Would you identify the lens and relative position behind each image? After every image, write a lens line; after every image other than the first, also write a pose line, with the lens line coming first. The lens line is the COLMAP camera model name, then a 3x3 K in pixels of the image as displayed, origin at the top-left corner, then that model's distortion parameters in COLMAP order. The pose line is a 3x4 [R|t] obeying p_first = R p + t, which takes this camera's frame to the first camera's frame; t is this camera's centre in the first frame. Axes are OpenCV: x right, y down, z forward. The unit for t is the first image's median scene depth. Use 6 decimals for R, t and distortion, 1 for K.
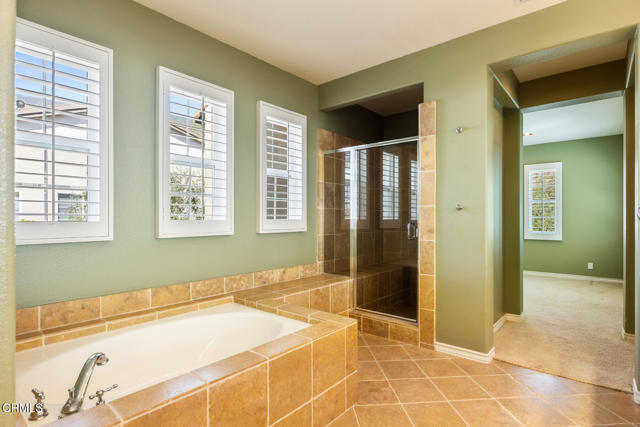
lens RADIAL K [[340.7, 0, 320.3], [0, 340.7, 215.3], [0, 0, 1]] dist [0.000314, -0.000069]
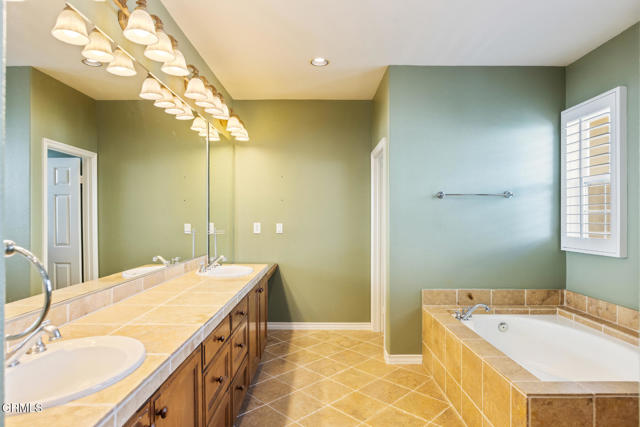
lens RADIAL K [[387.6, 0, 320.2], [0, 387.6, 216.9], [0, 0, 1]] dist [0.000163, 0.000048]
pose [[-0.769153, -0.004581, -0.639048, 1.014062], [0.000832, 0.999966, -0.008170, -0.053209], [0.639064, -0.006816, -0.769123, 1.438858]]
